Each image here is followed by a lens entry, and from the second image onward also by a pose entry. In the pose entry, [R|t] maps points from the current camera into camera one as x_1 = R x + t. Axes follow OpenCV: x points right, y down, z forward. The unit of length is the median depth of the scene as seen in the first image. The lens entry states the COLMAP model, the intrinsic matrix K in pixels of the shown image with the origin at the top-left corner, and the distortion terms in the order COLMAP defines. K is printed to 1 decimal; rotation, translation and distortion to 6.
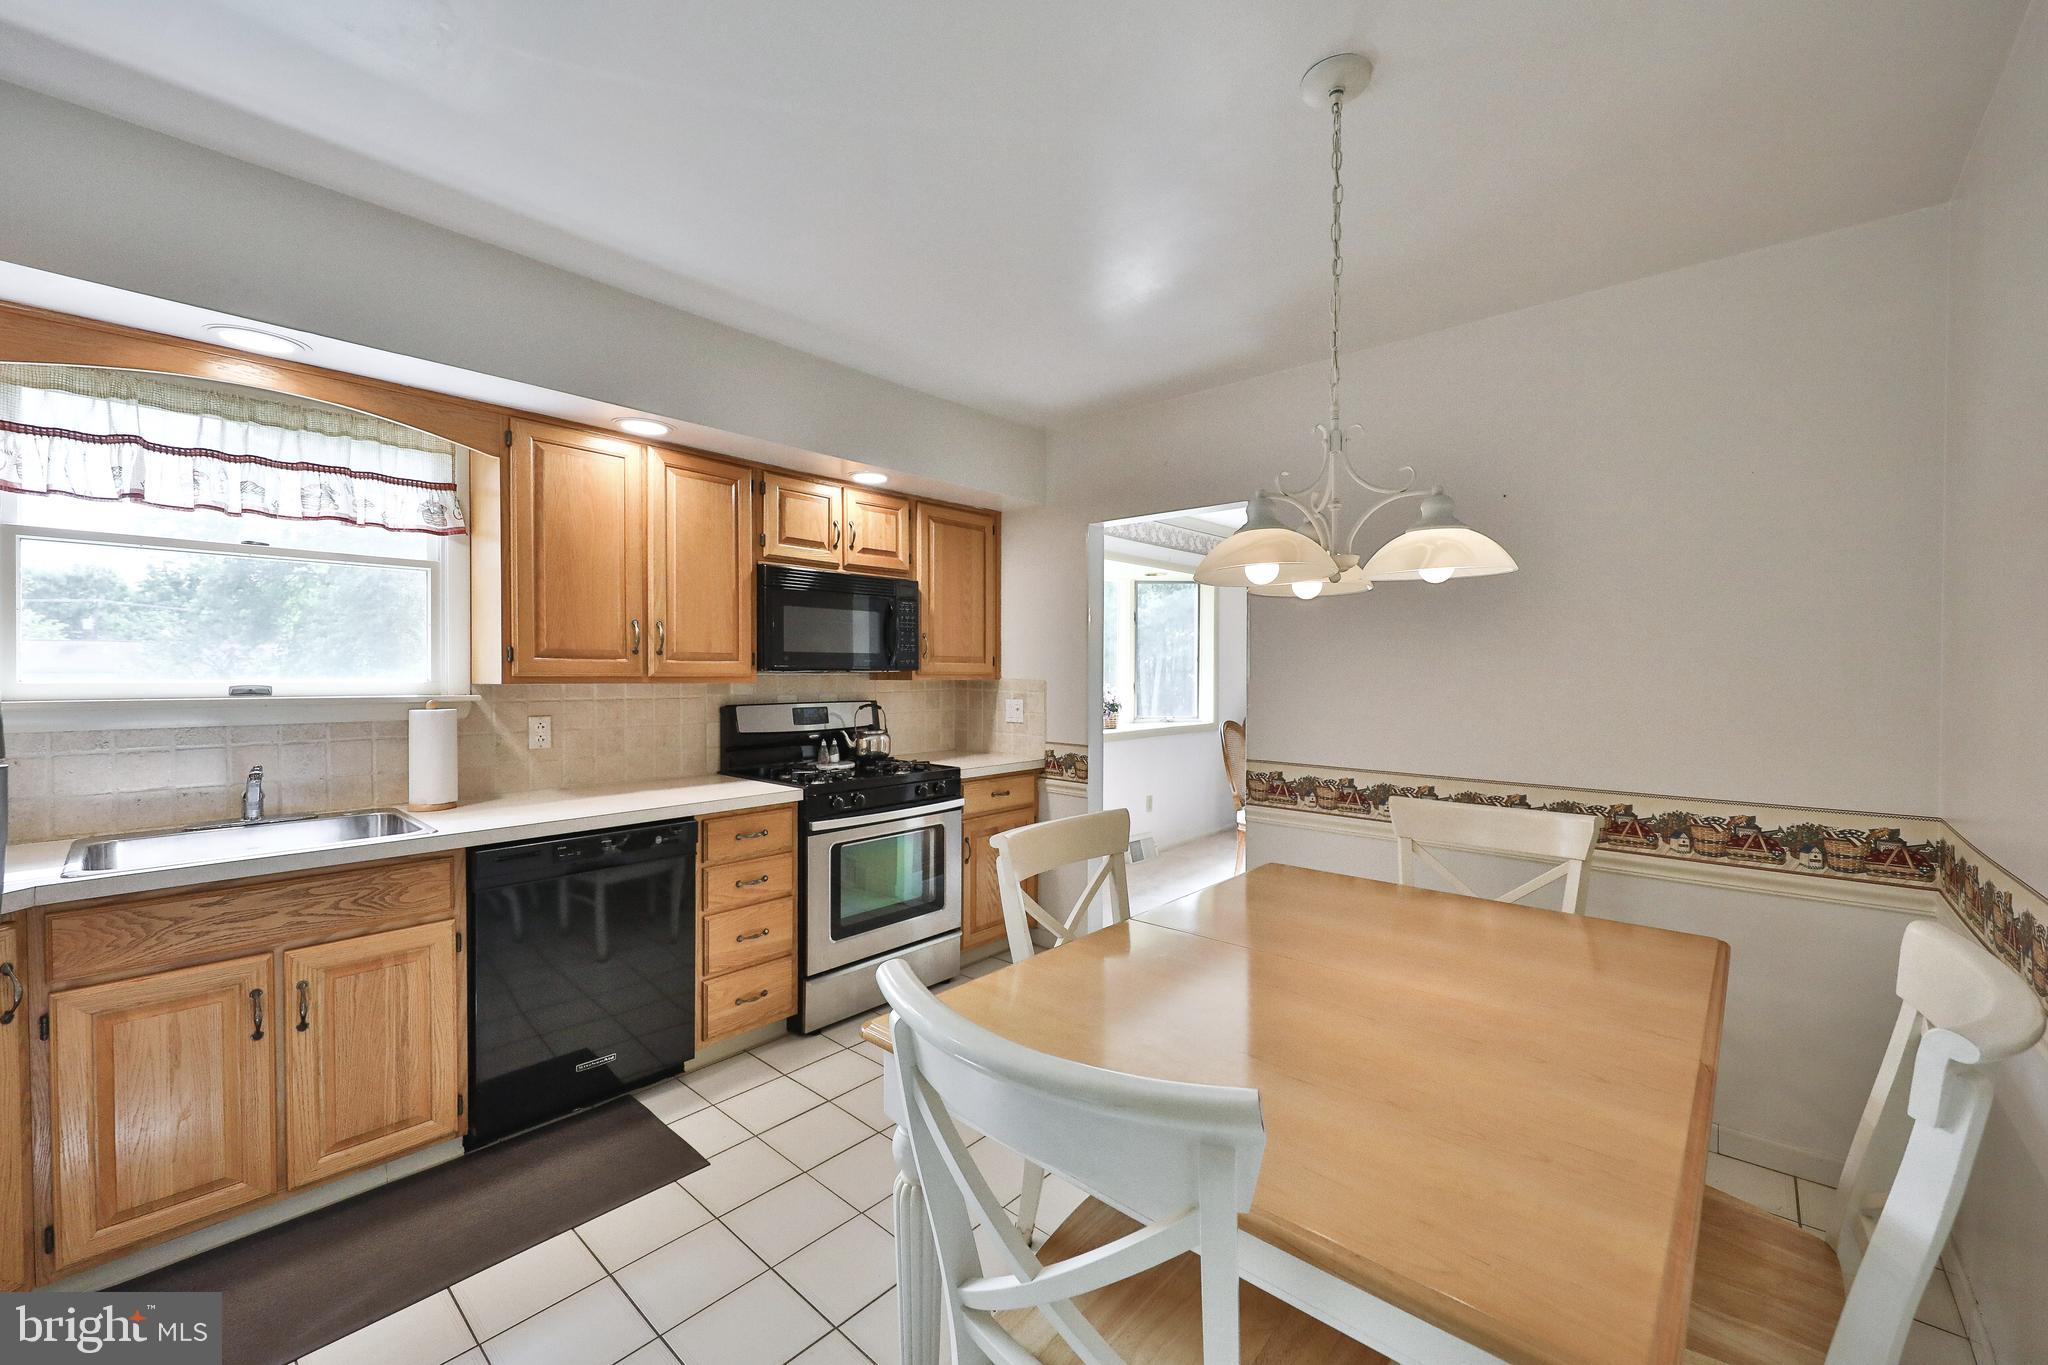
lens RADIAL K [[770.6, 0, 1067.3], [0, 770.6, 671.9], [0, 0, 1]] dist [-0.012612, -0.002204]
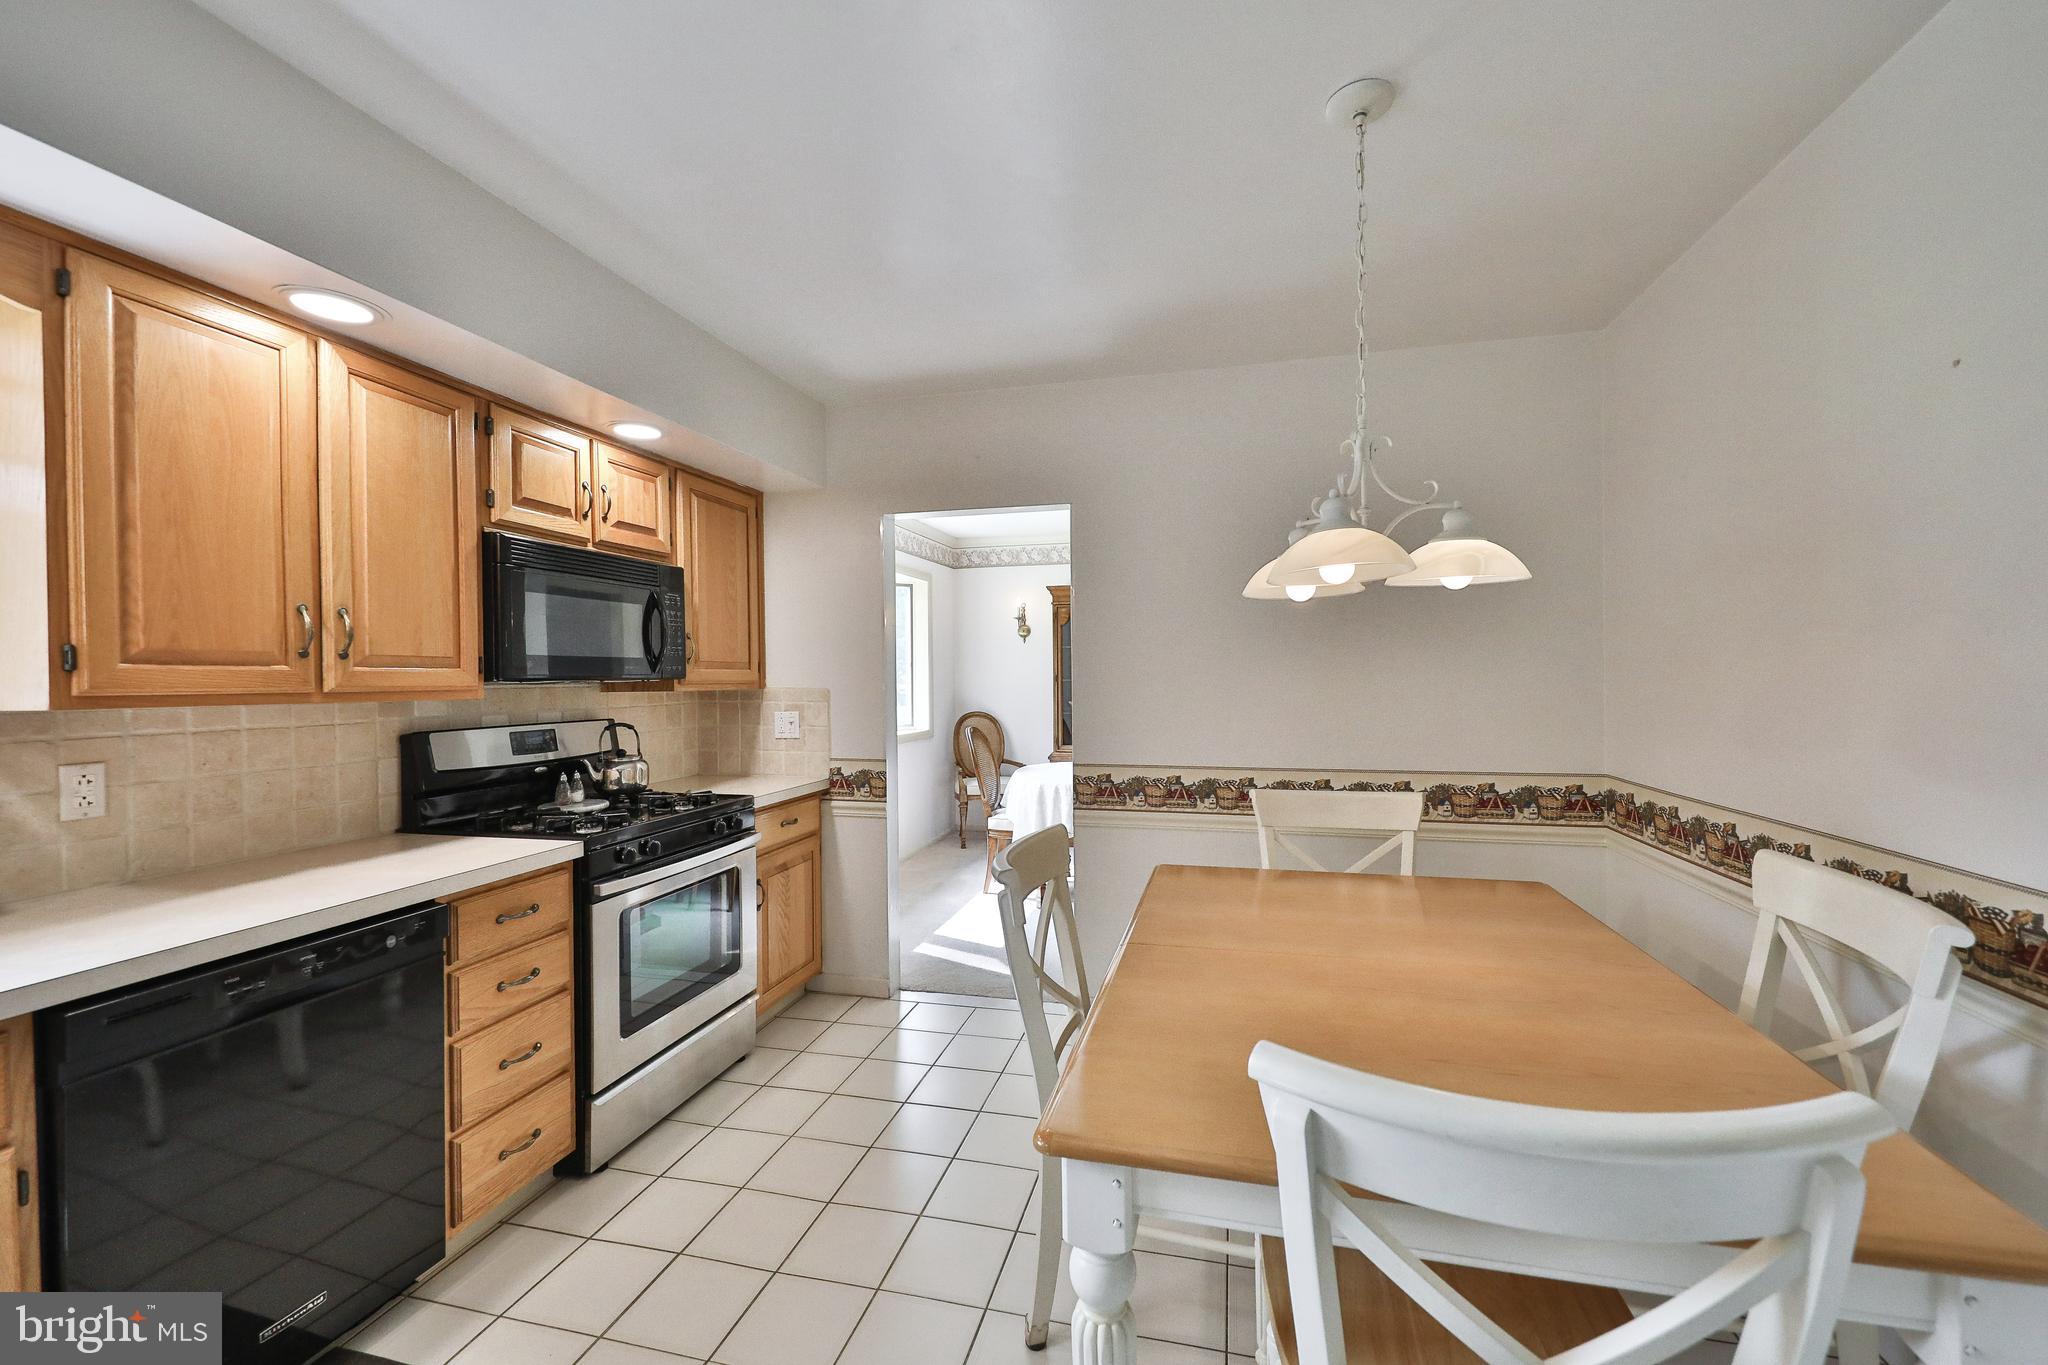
lens RADIAL K [[770.6, 0, 1094.4], [0, 770.6, 671.2], [0, 0, 1]] dist [-0.012612, -0.002204]
pose [[0.893710, -0.009634, 0.448542, -0.236813], [0.013477, 0.999895, -0.005376, 0.000175], [-0.448443, 0.010850, 0.893745, 0.127359]]
